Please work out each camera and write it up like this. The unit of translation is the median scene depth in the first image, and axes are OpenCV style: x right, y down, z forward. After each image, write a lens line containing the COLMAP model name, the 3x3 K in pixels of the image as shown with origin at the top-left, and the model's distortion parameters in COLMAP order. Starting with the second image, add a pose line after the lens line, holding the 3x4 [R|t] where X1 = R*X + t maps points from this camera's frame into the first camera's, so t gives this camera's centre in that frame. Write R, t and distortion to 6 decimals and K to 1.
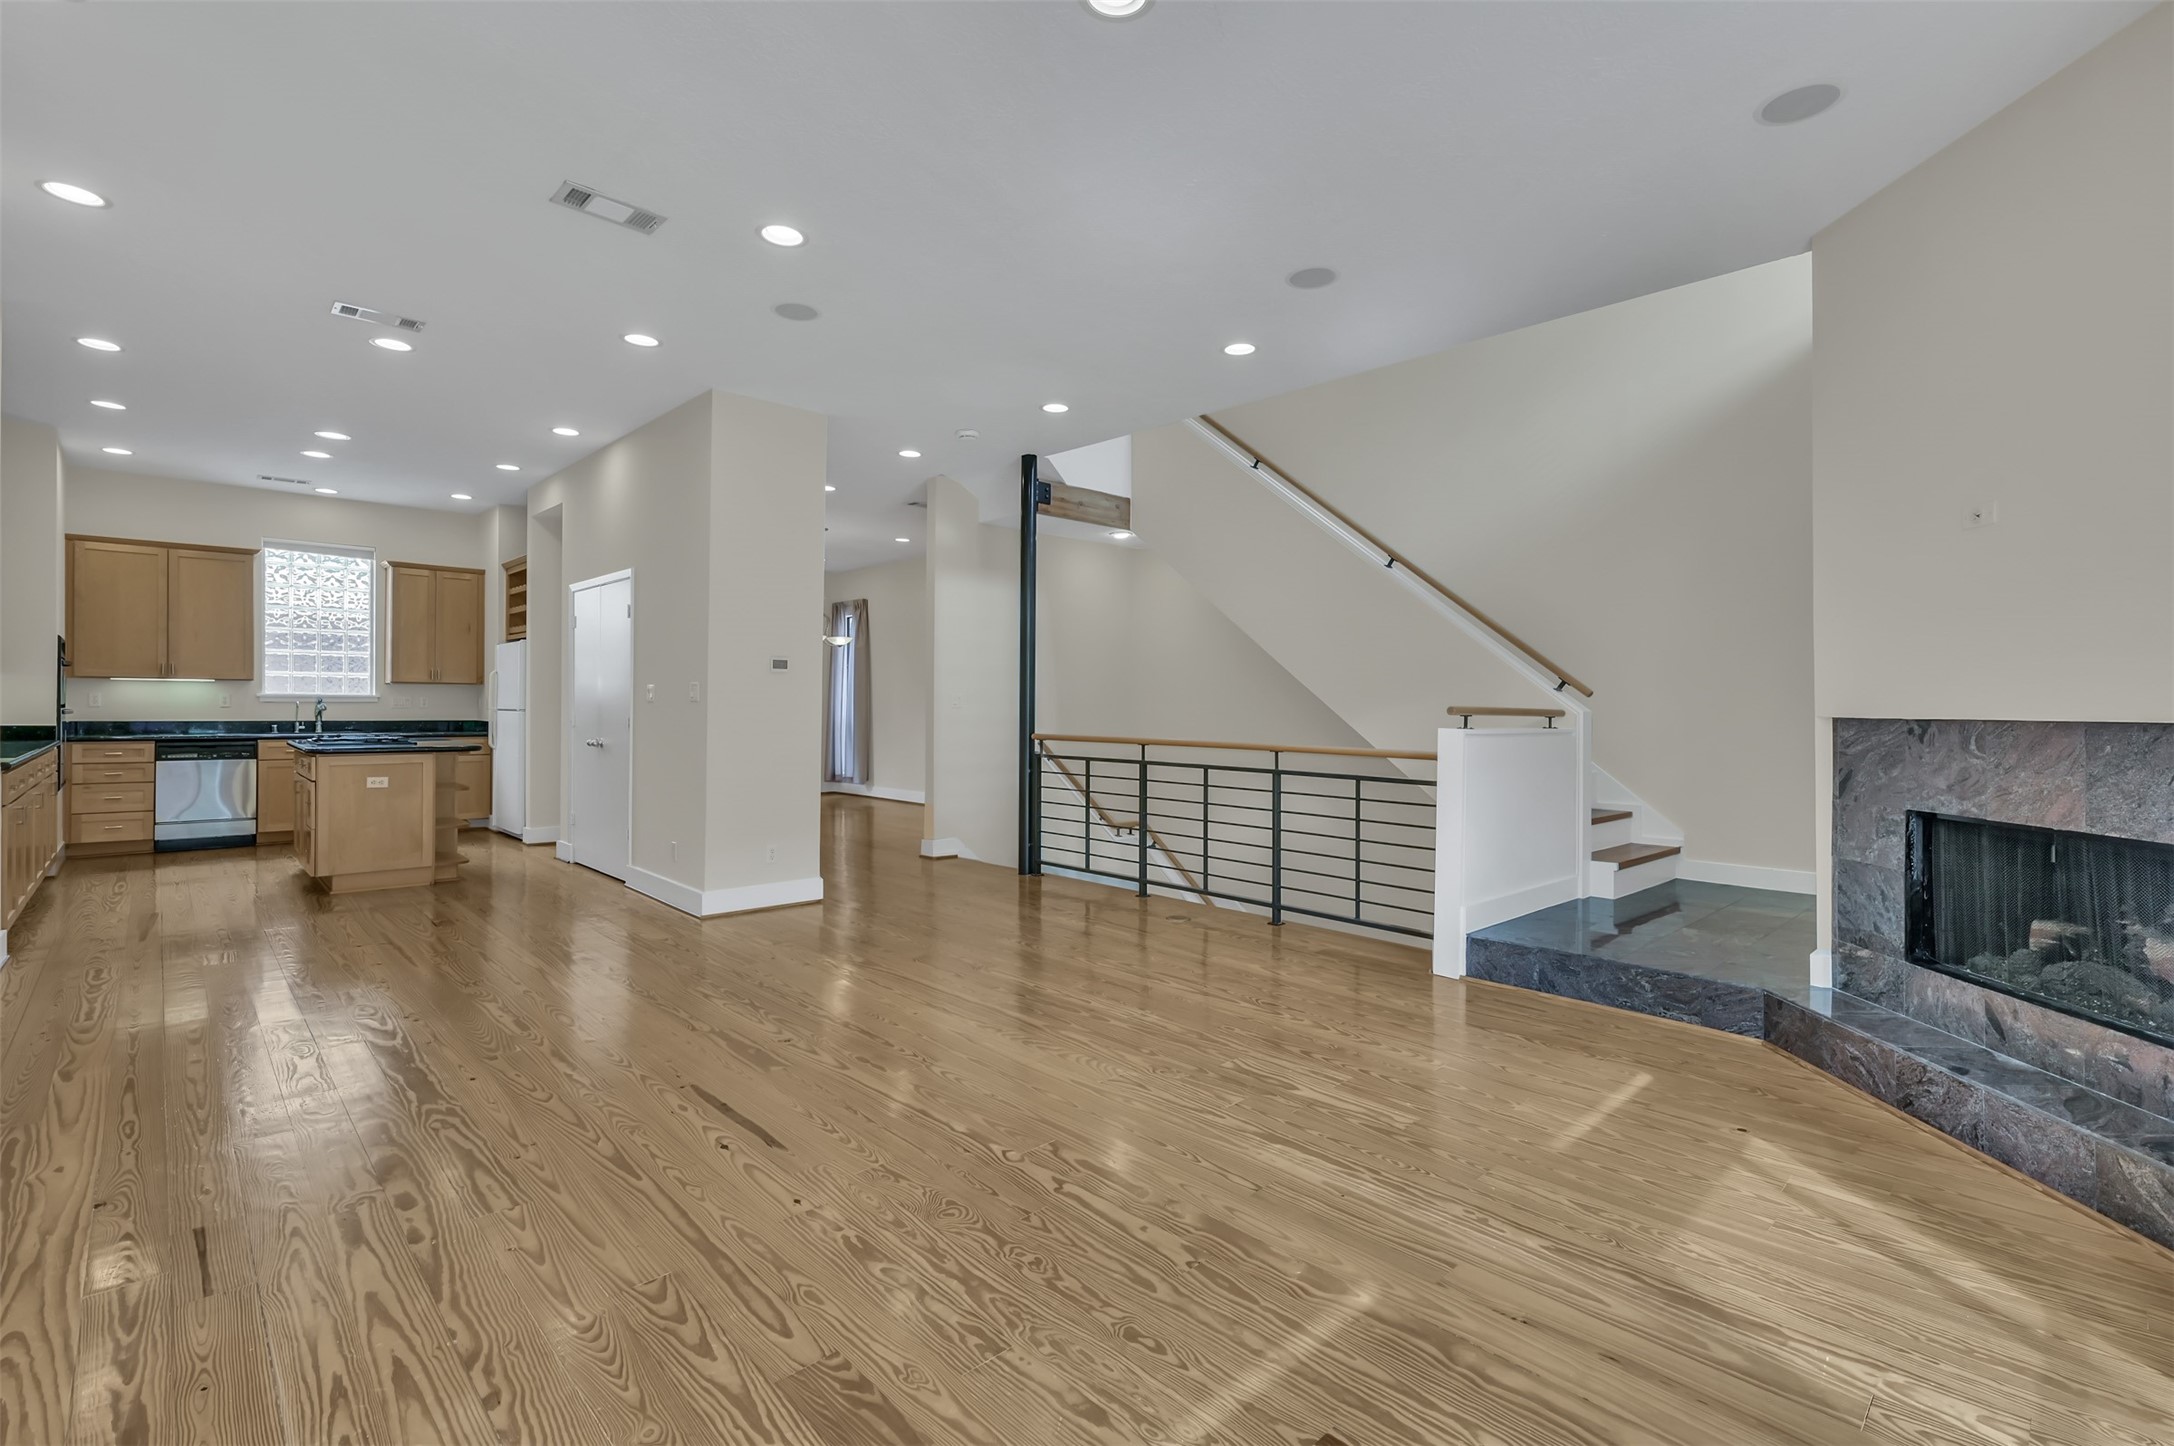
lens RADIAL K [[959.0, 0, 1075.1], [0, 959.0, 718.2], [0, 0, 1]] dist [0.000258, -0.000490]
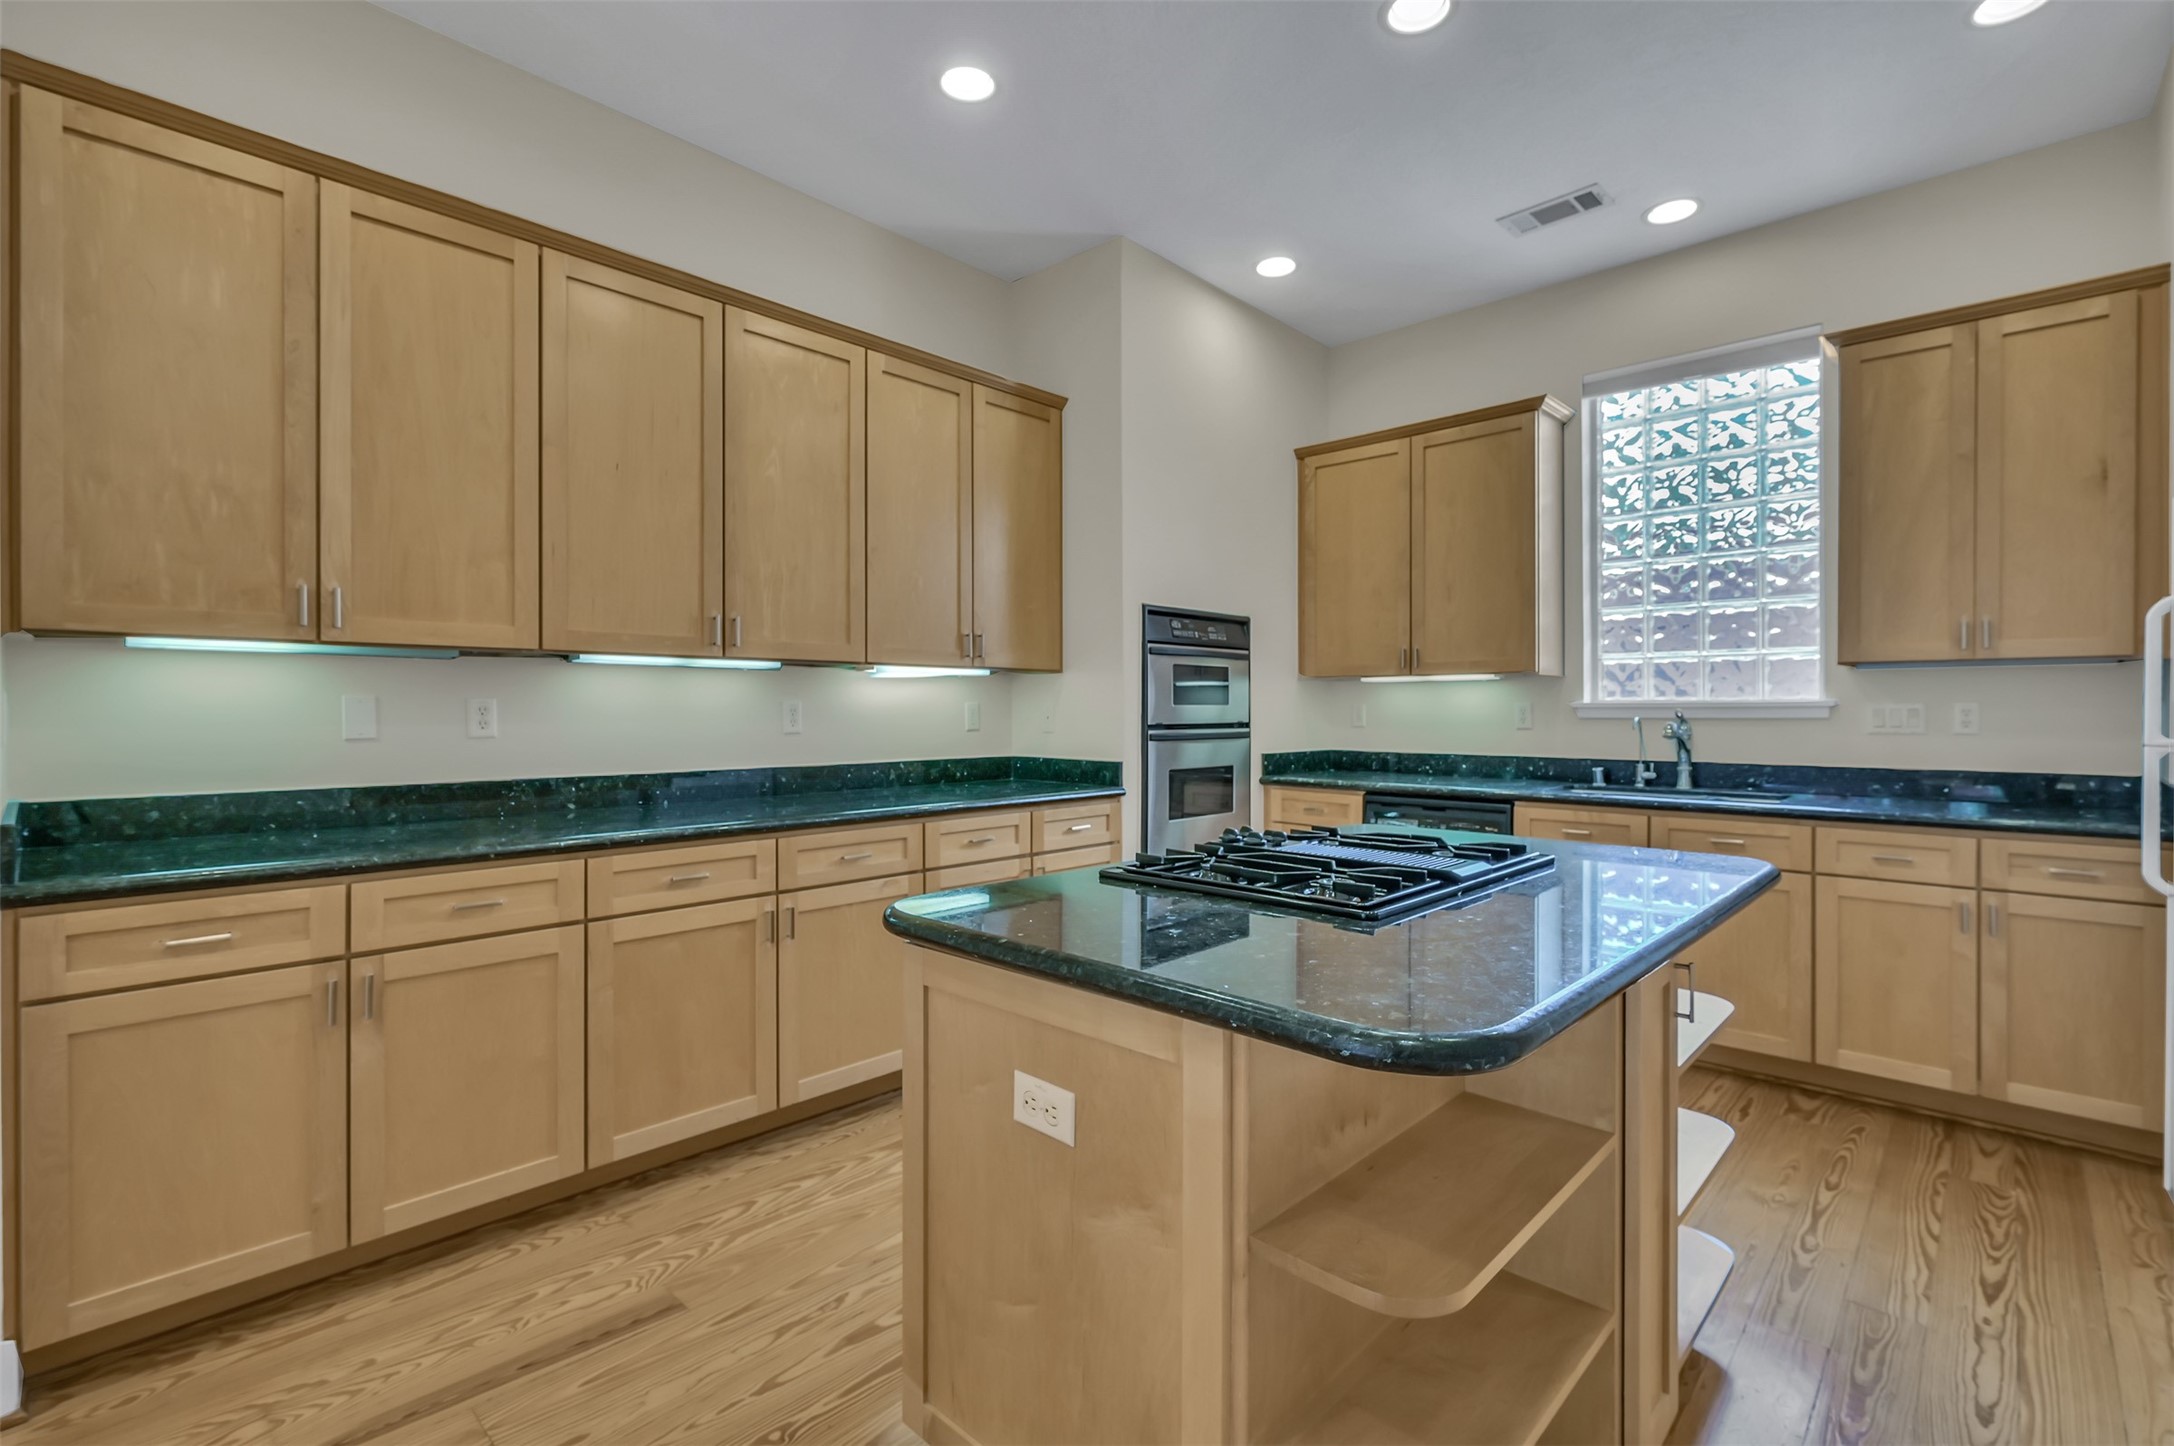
lens RADIAL K [[959.0, 0, 1102.3], [0, 959.0, 706.8], [0, 0, 1]] dist [0.000258, -0.000490]
pose [[0.052154, -0.014103, -0.998539, -0.373084], [-0.016653, 0.999749, -0.014989, -0.011785], [0.998500, 0.017411, 0.051906, 0.719865]]
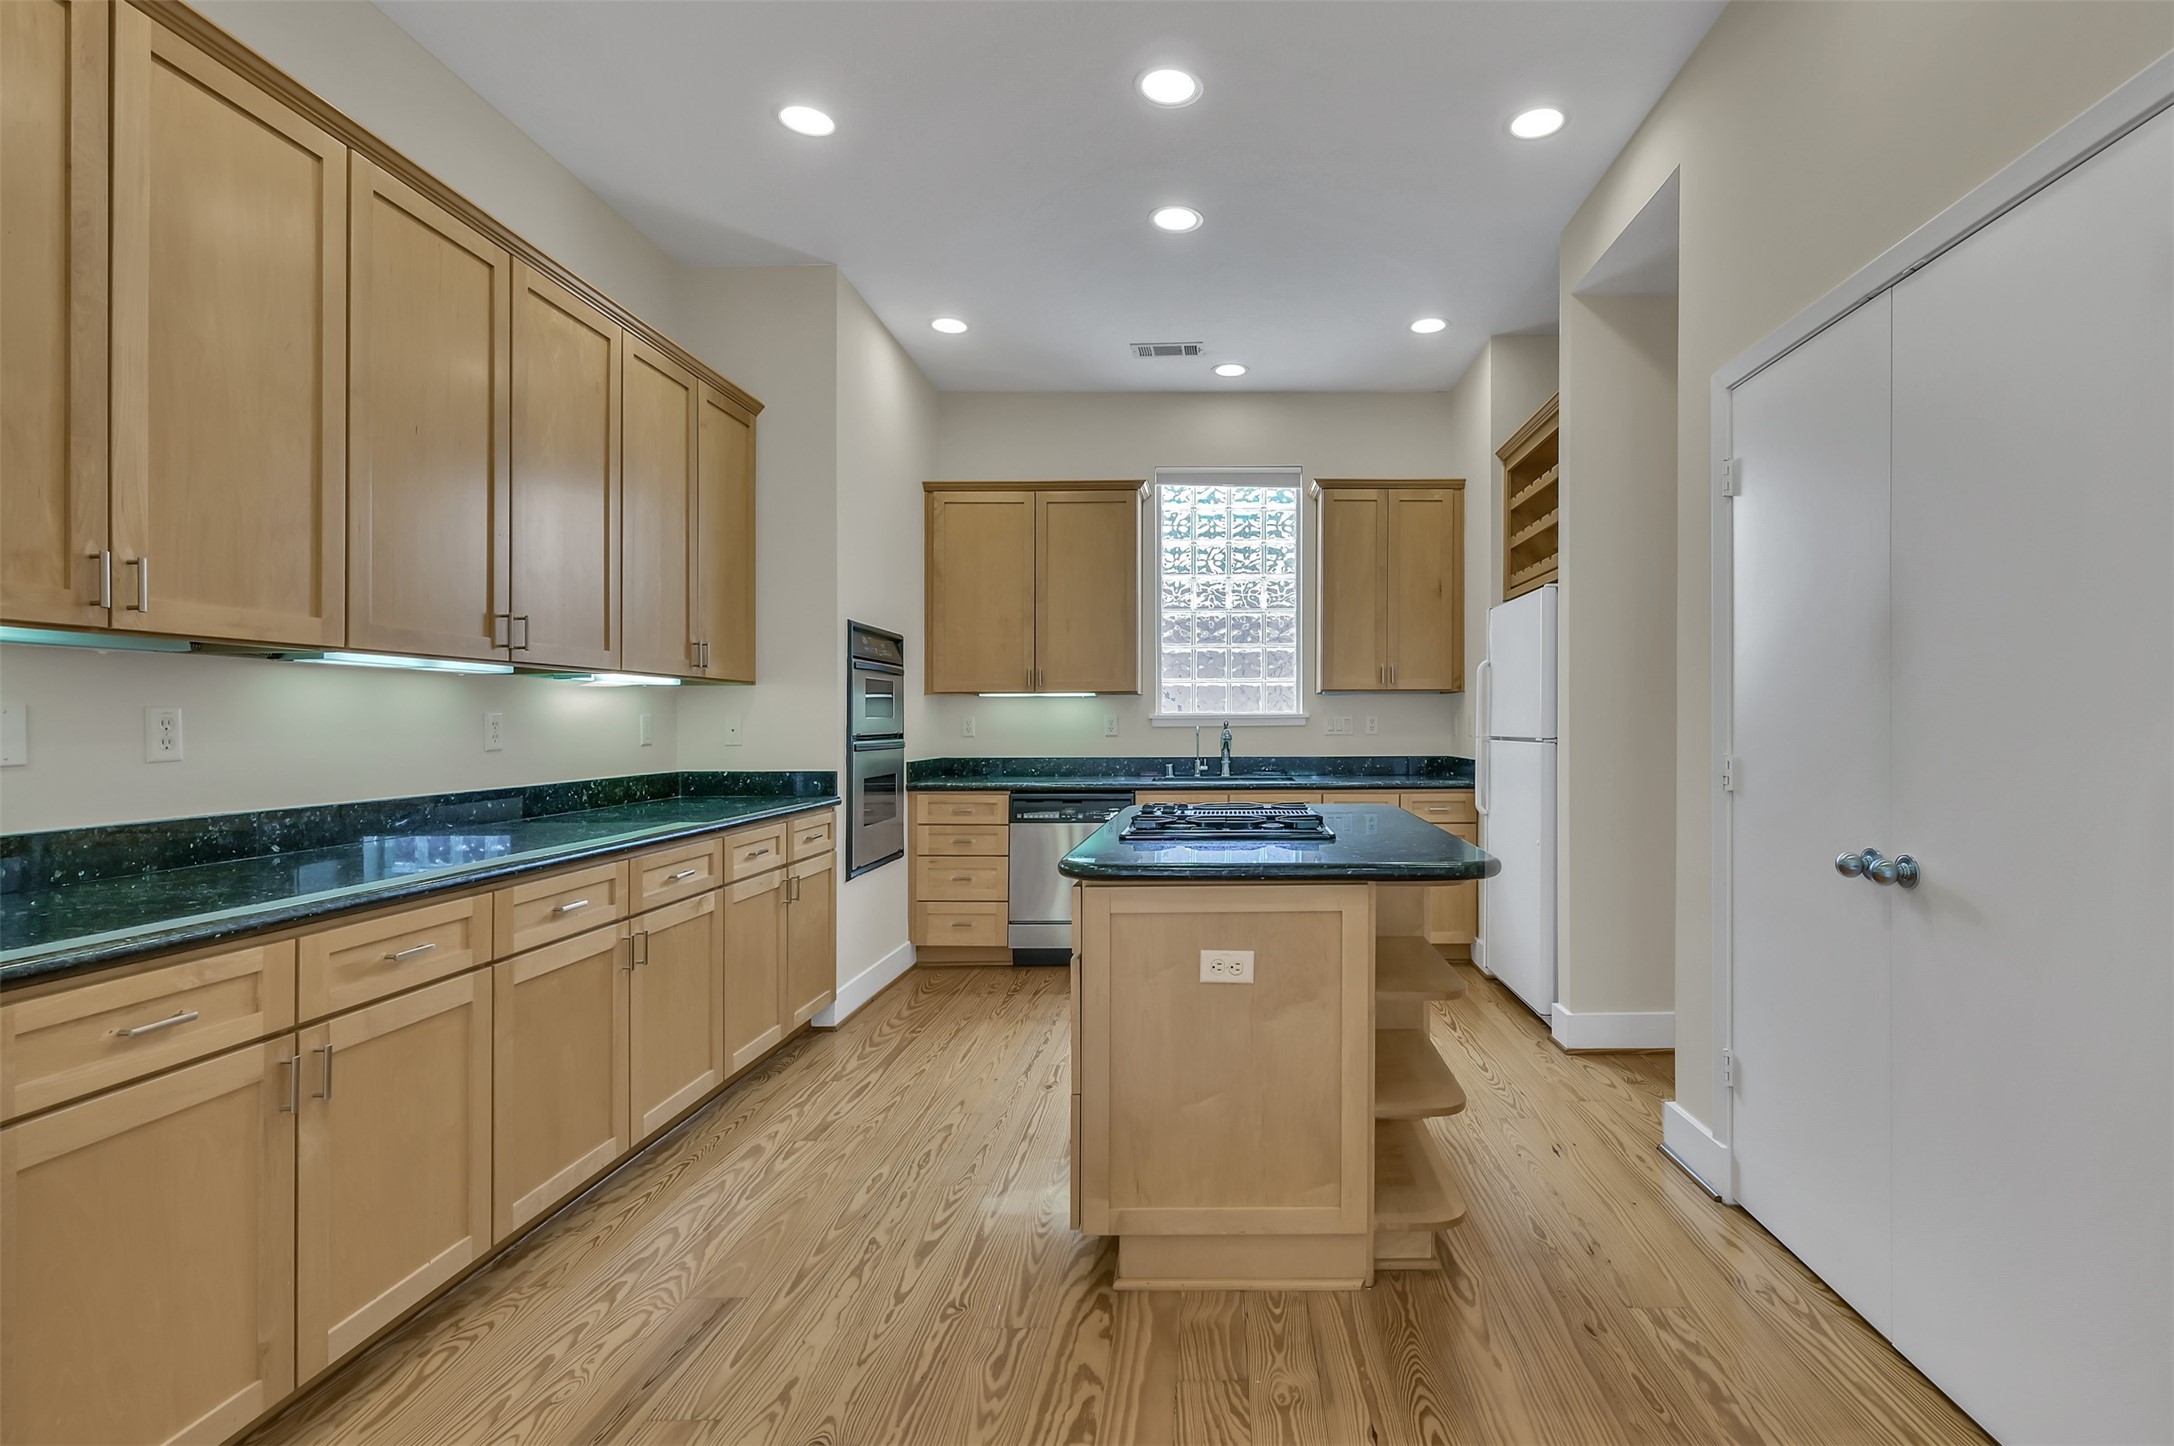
lens RADIAL K [[1014.1, 0, 1206.0], [0, 1014.1, 719.1], [0, 0, 1]] dist [-0.001379, 0.000207]
pose [[0.714627, -0.015478, -0.699334, -0.349503], [0.000027, 0.999756, -0.022100, -0.007747], [0.699506, 0.015774, 0.714453, 0.534369]]
